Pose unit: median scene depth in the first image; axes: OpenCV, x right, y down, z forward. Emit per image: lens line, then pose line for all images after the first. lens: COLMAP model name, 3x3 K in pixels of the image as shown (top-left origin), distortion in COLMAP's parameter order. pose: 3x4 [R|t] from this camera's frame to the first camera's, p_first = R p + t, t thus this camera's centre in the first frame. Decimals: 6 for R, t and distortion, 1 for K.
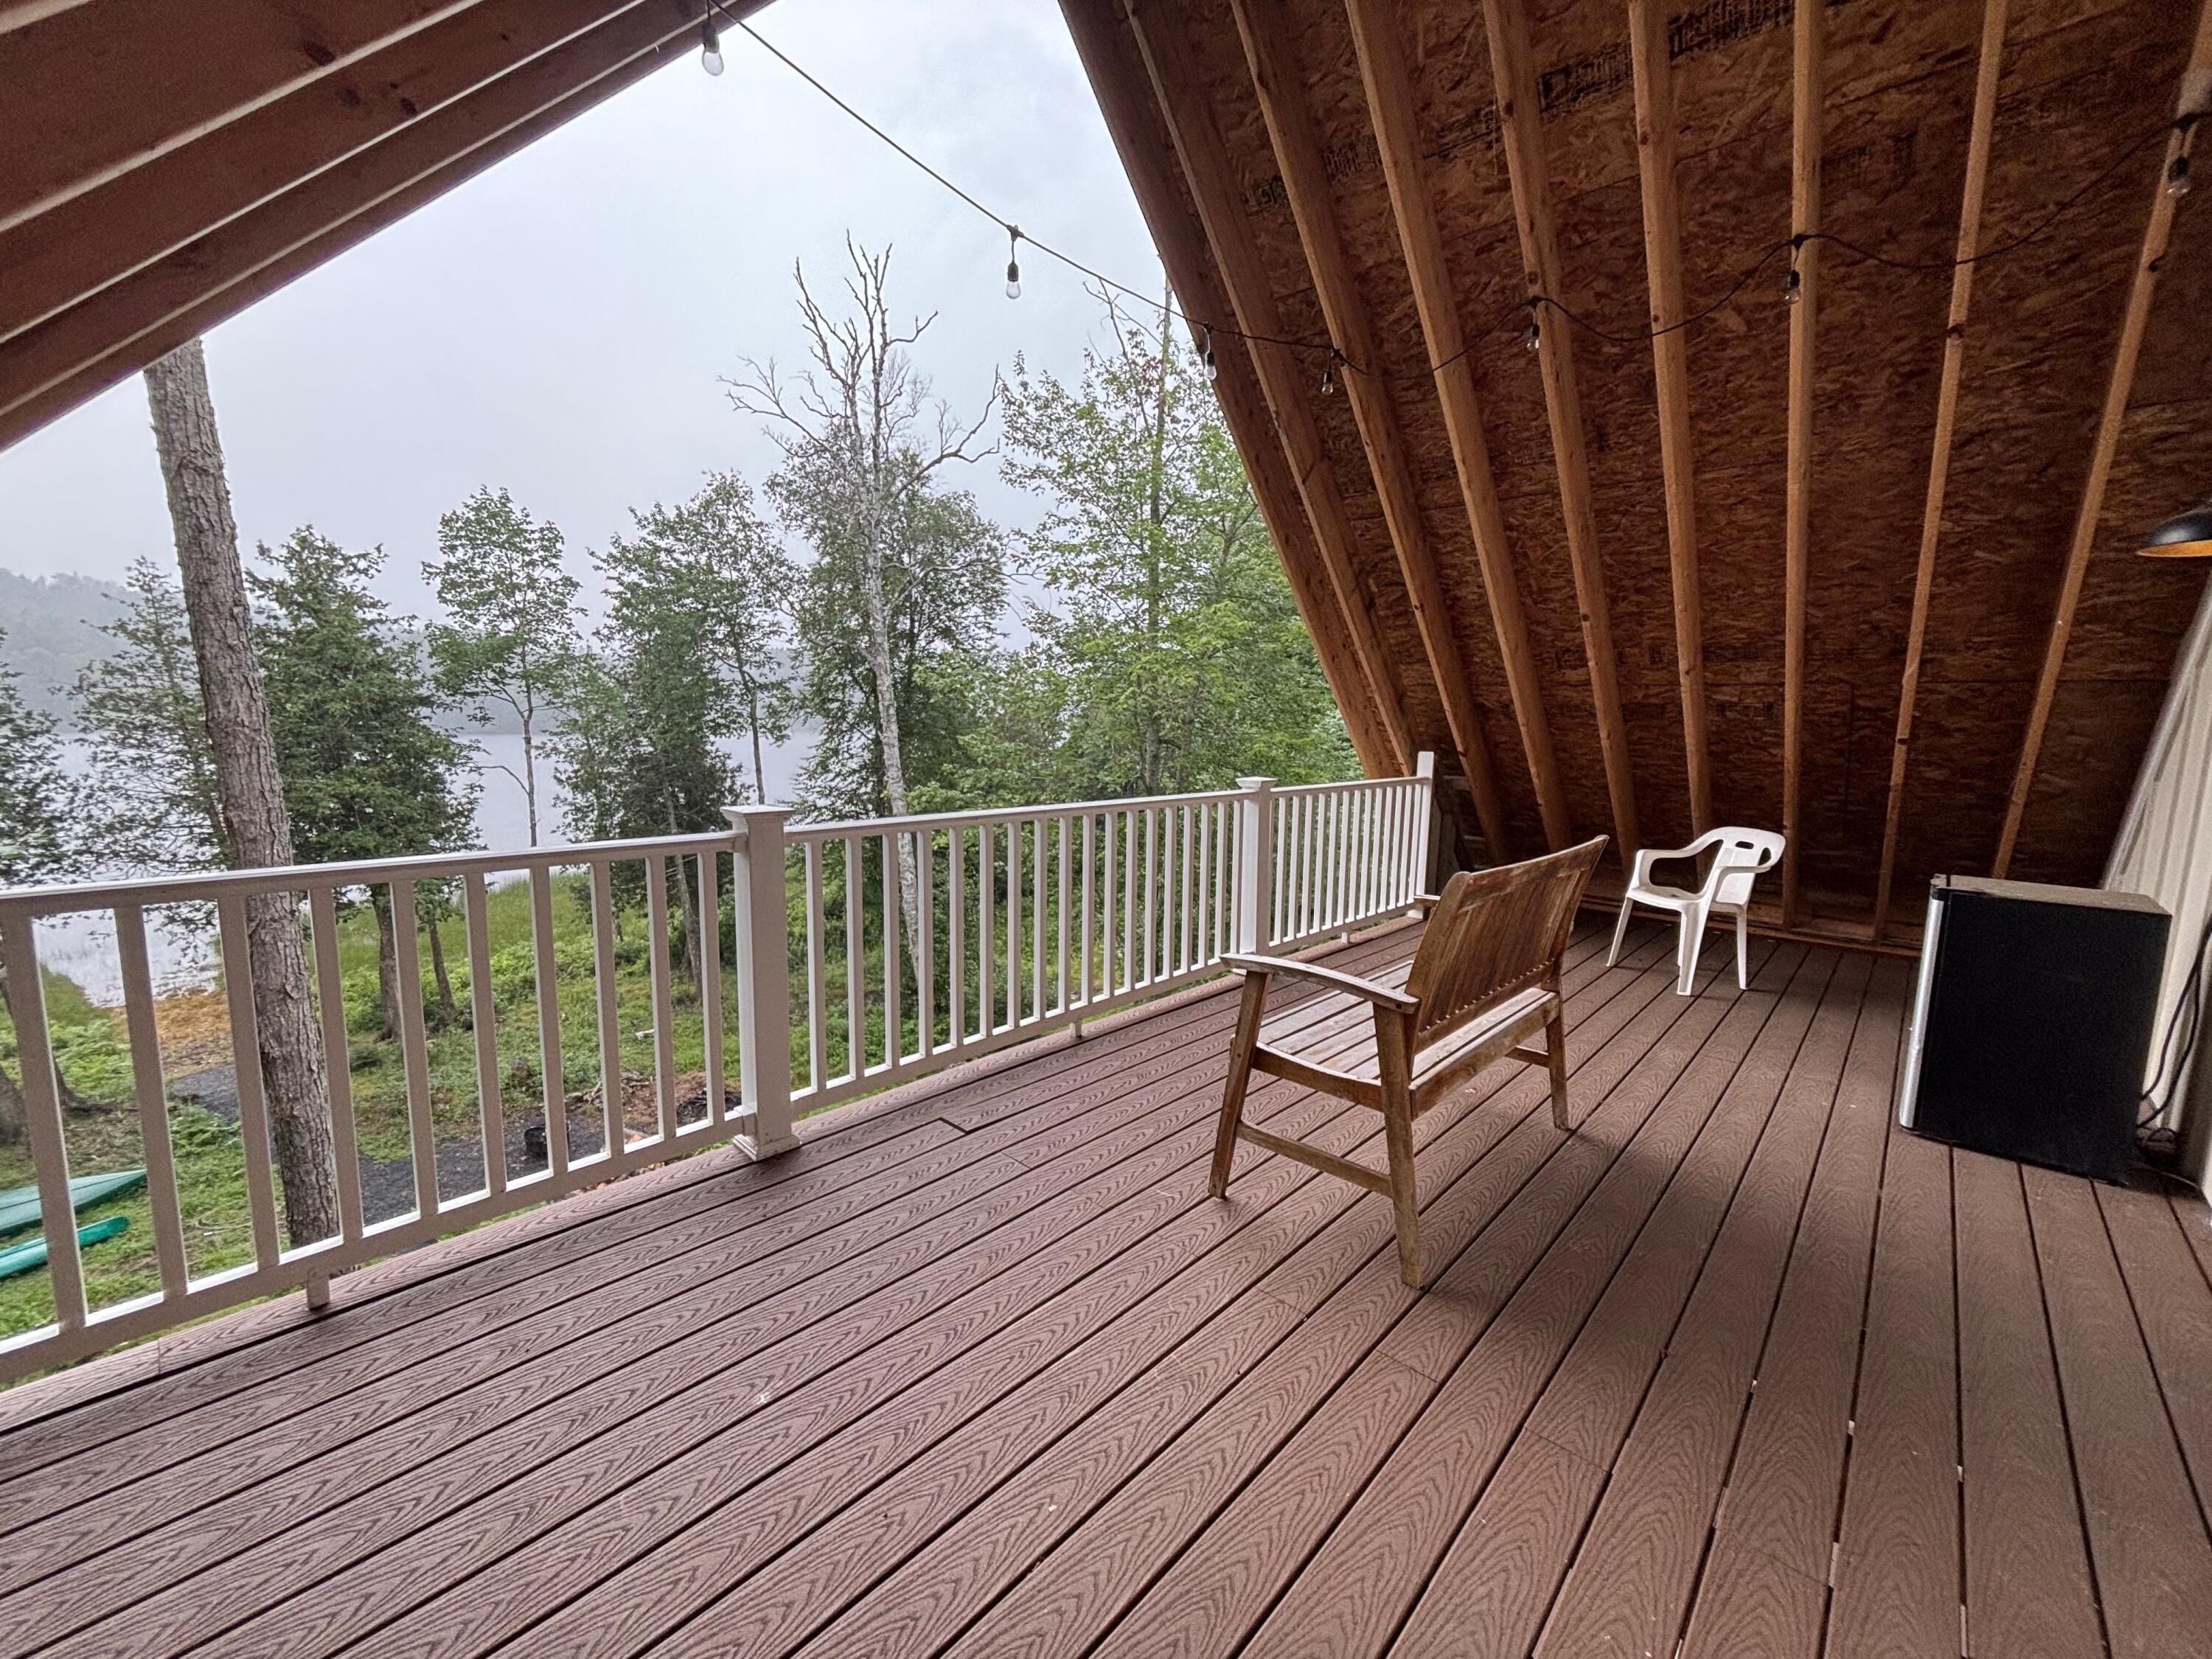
lens RADIAL K [[905.2, 0, 1107.5], [0, 905.2, 799.8], [0, 0, 1]] dist [-0.000519, -0.000232]
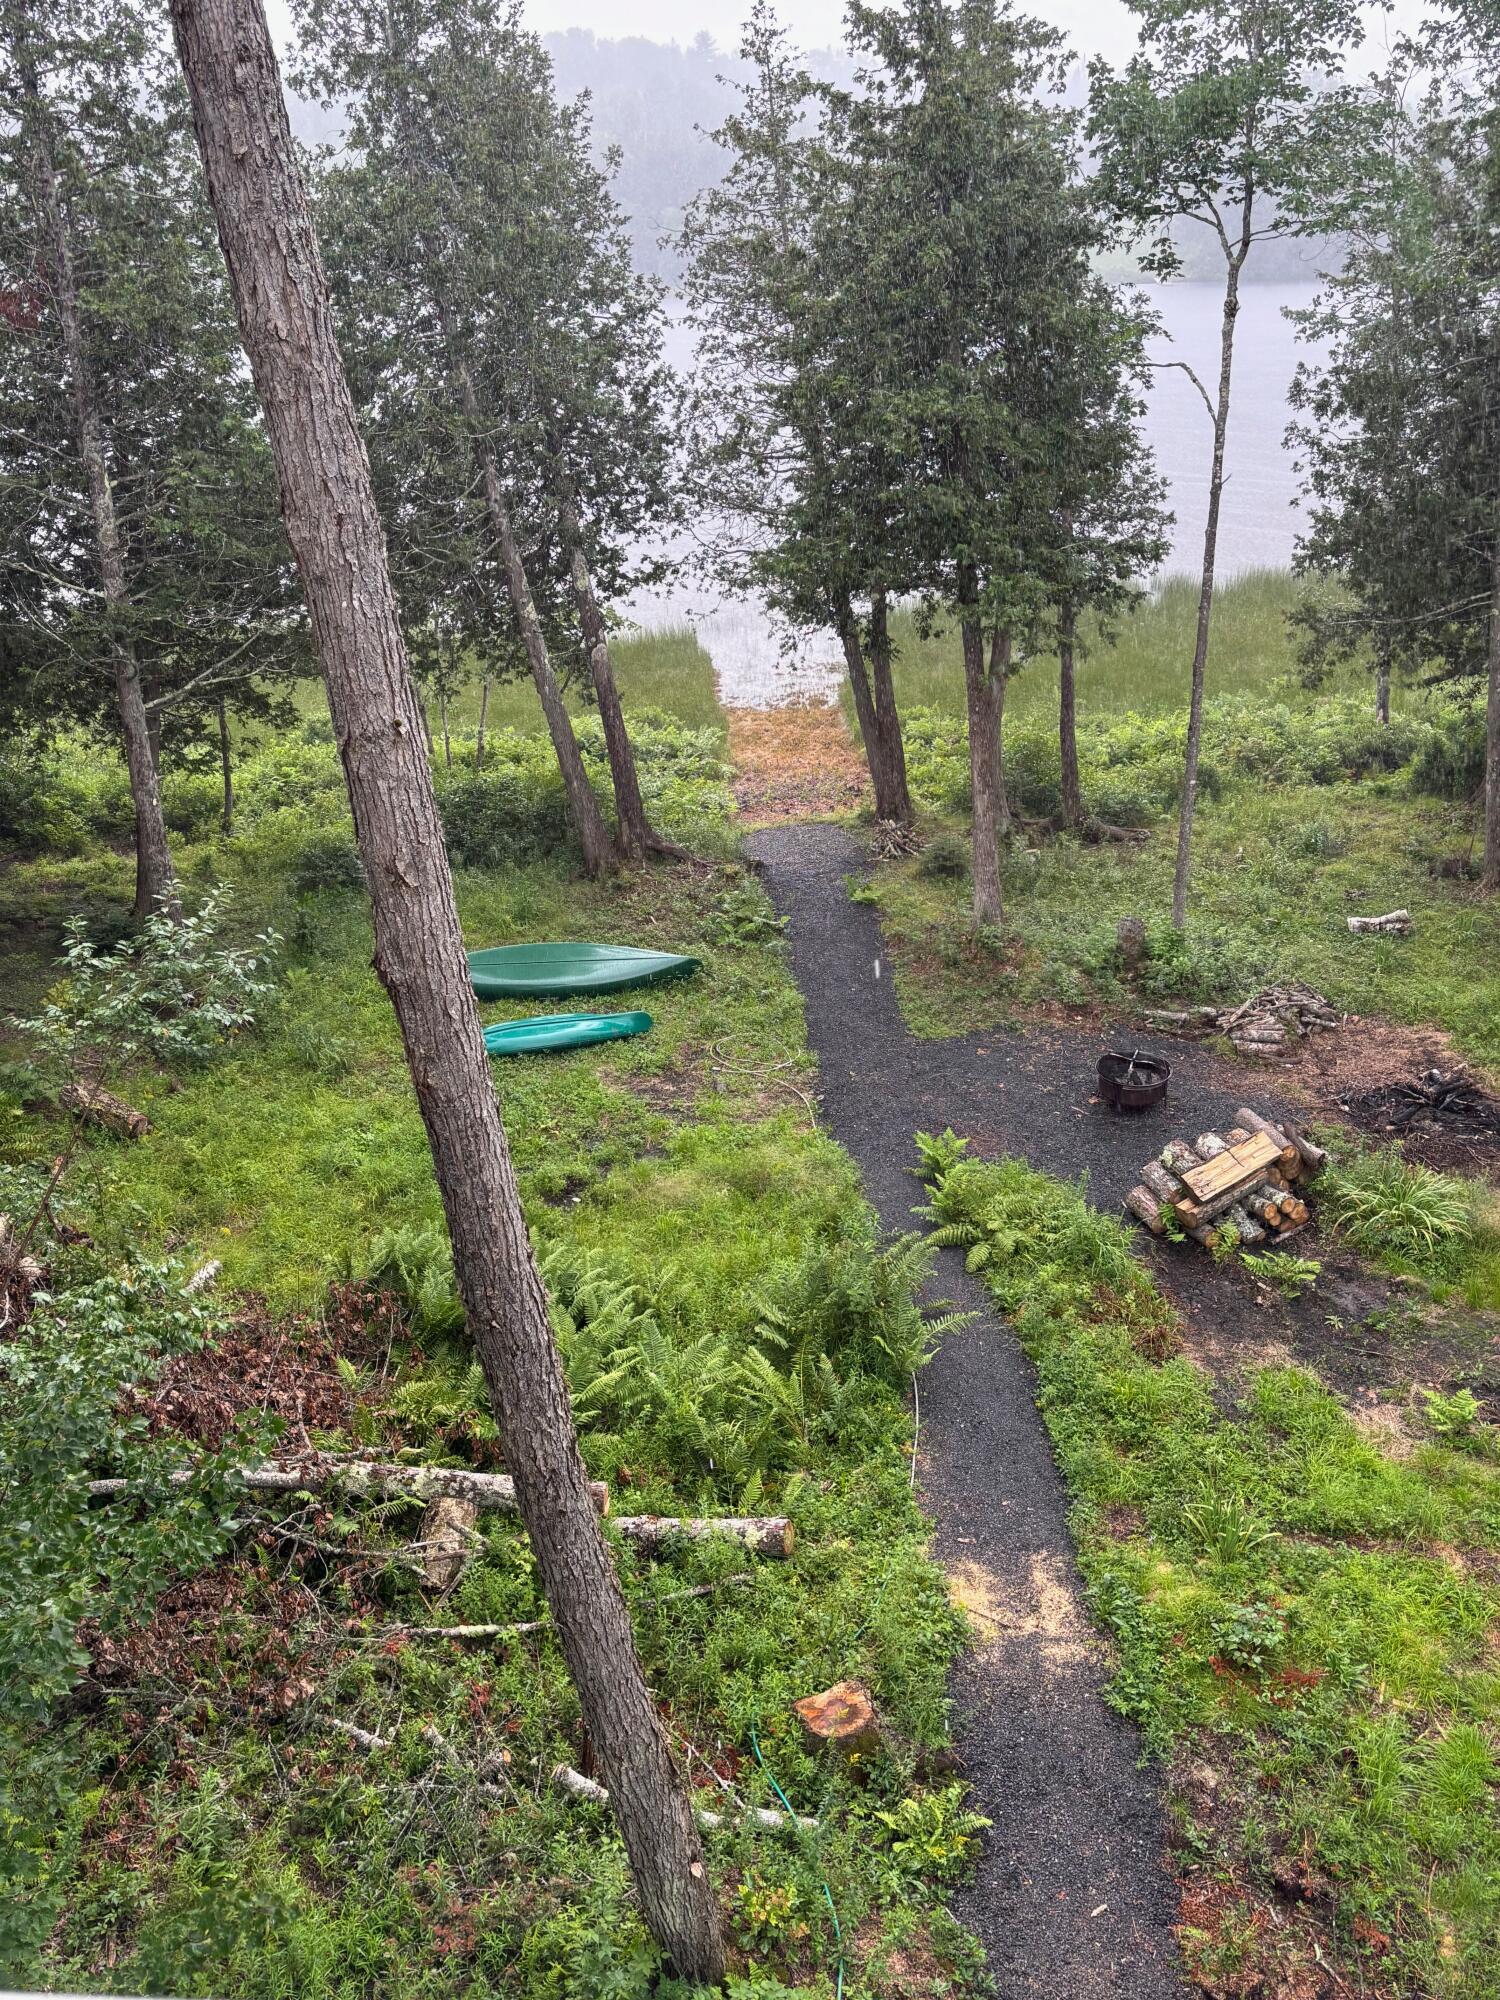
lens RADIAL K [[1719.0, 0, 737.7], [0, 1719.0, 1002.9], [0, 0, 1]] dist [0.014692, 0.001943]
pose [[0.621696, 0.278695, -0.732000, -0.006749], [-0.027063, 0.941642, 0.335527, -0.017275], [0.782791, -0.188785, 0.592957, 0.156091]]
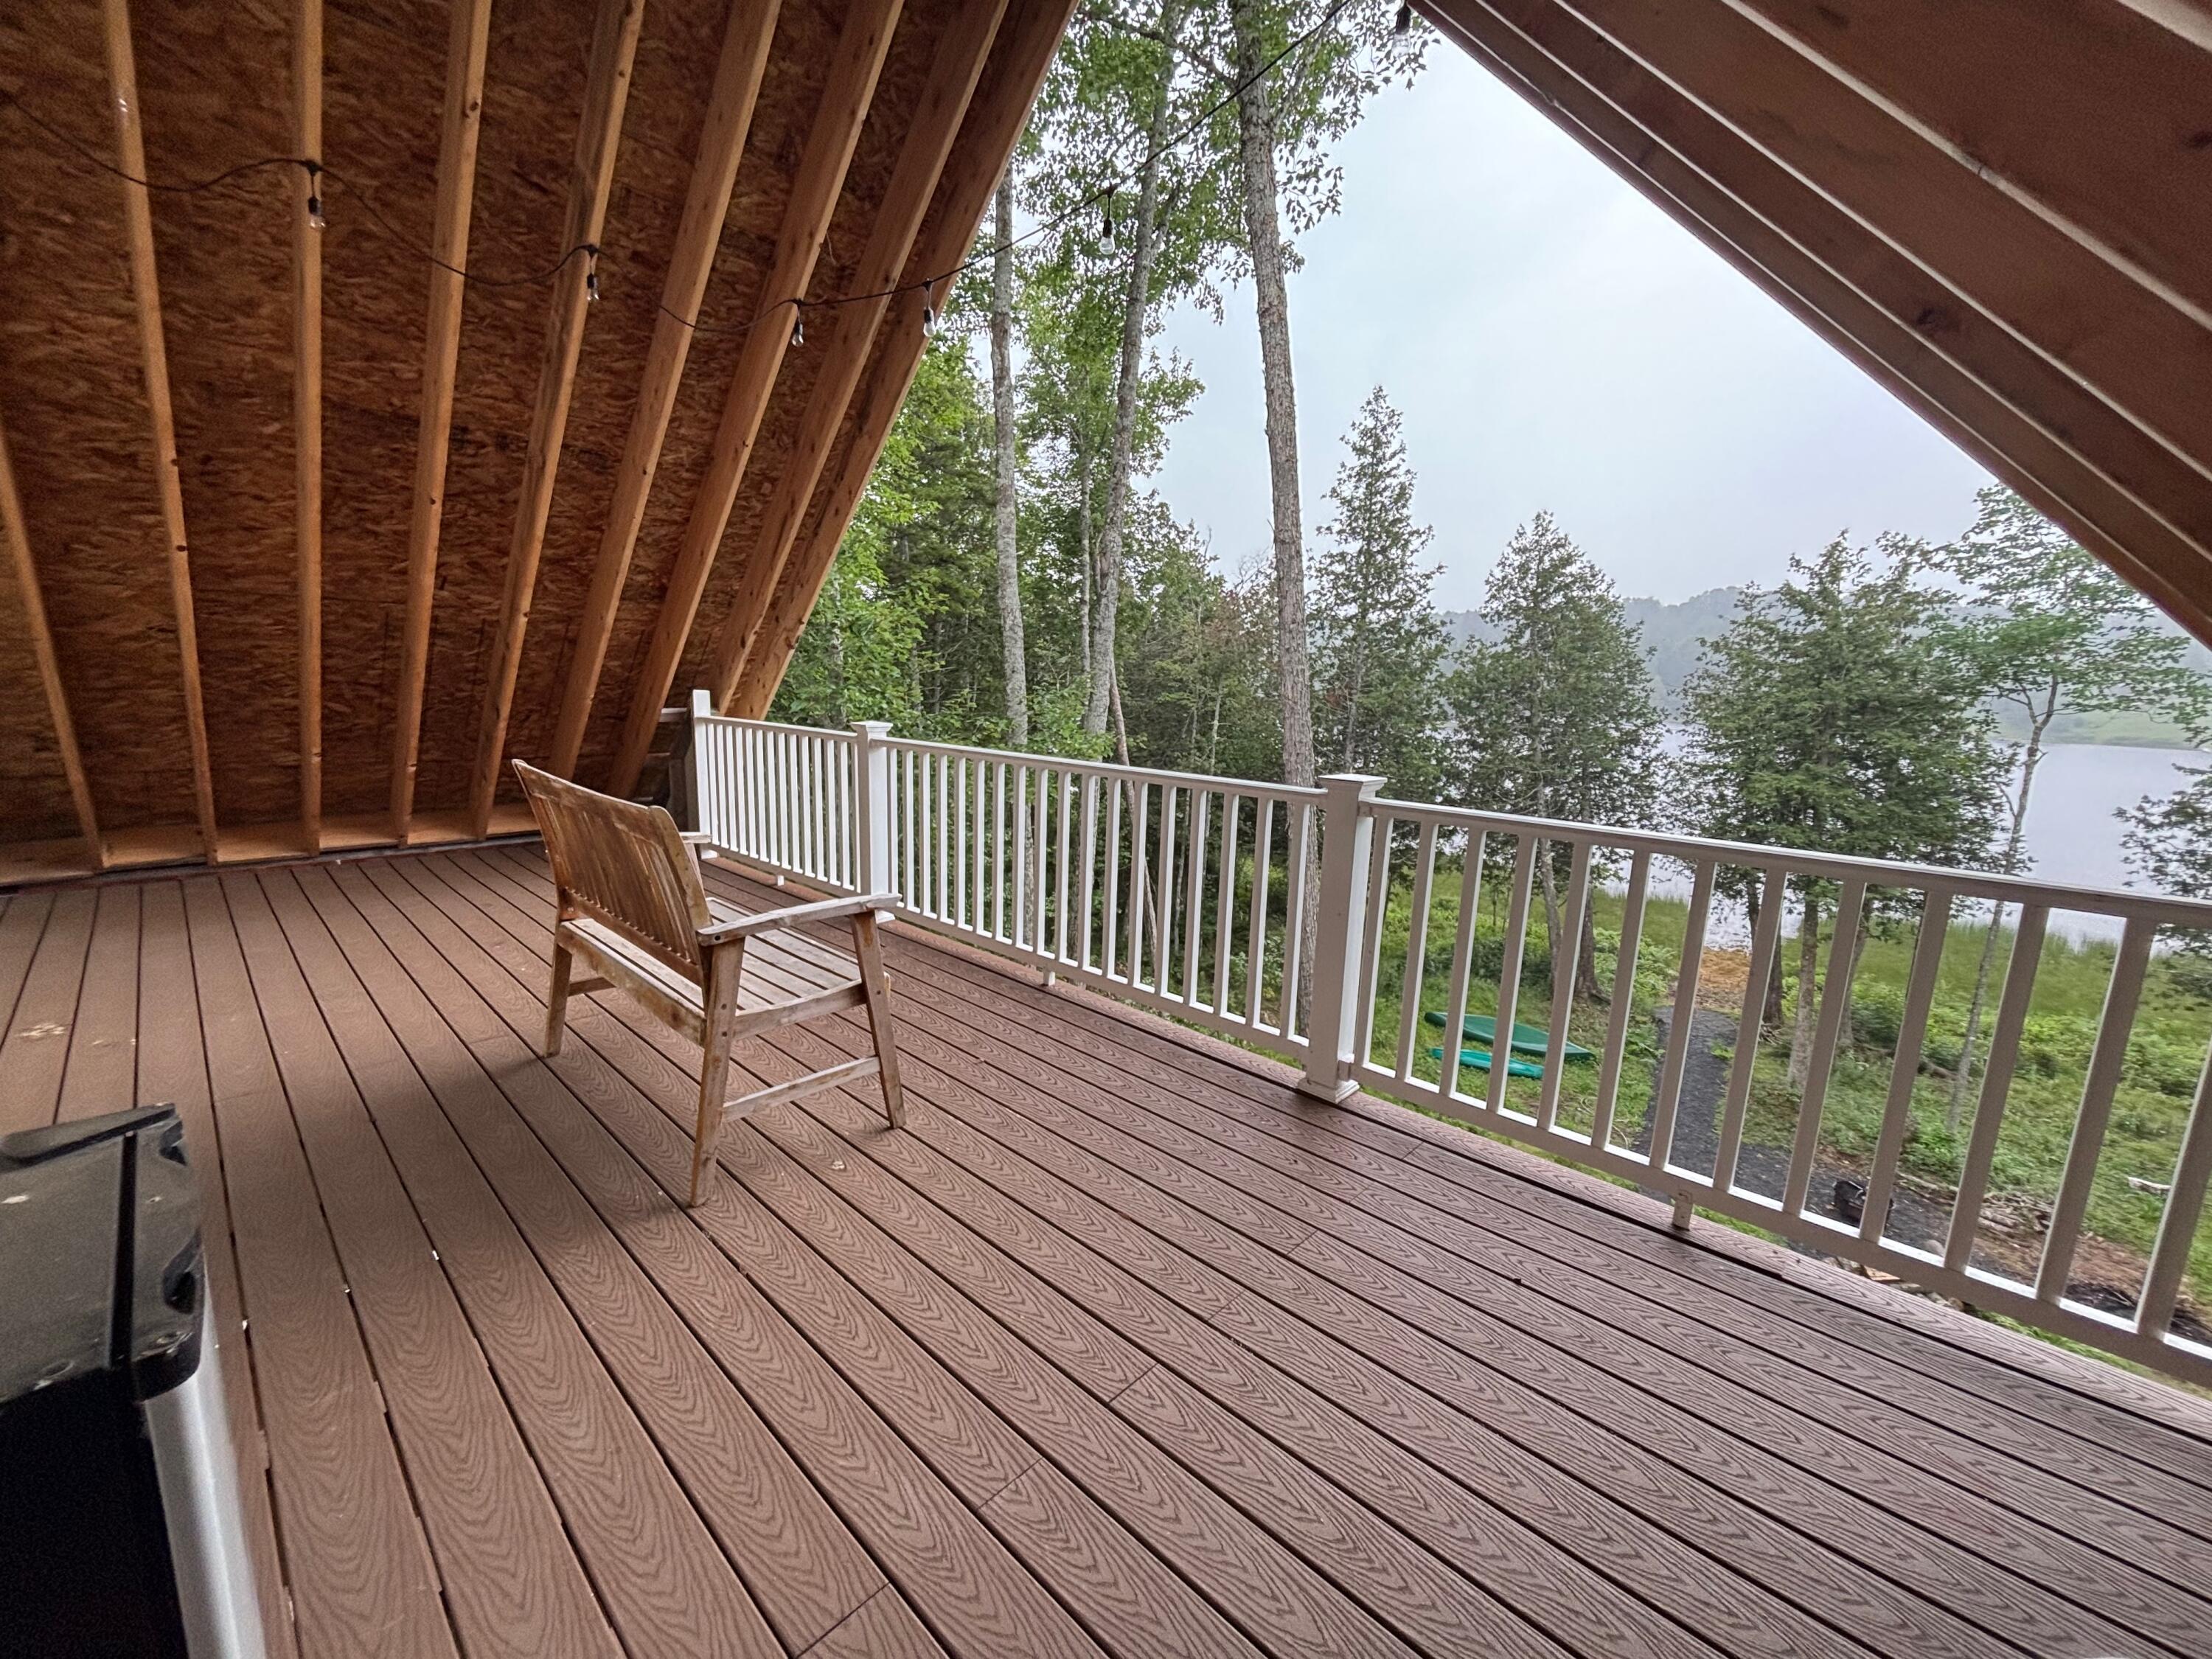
lens RADIAL K [[895.1, 0, 1108.2], [0, 895.1, 832.6], [0, 0, 1]] dist [-0.000486, -0.000142]
pose [[-0.015086, 0.149019, -0.988719, 0.179117], [-0.122997, 0.981045, 0.149739, -0.013361], [0.992292, 0.123868, 0.003528, 0.196657]]
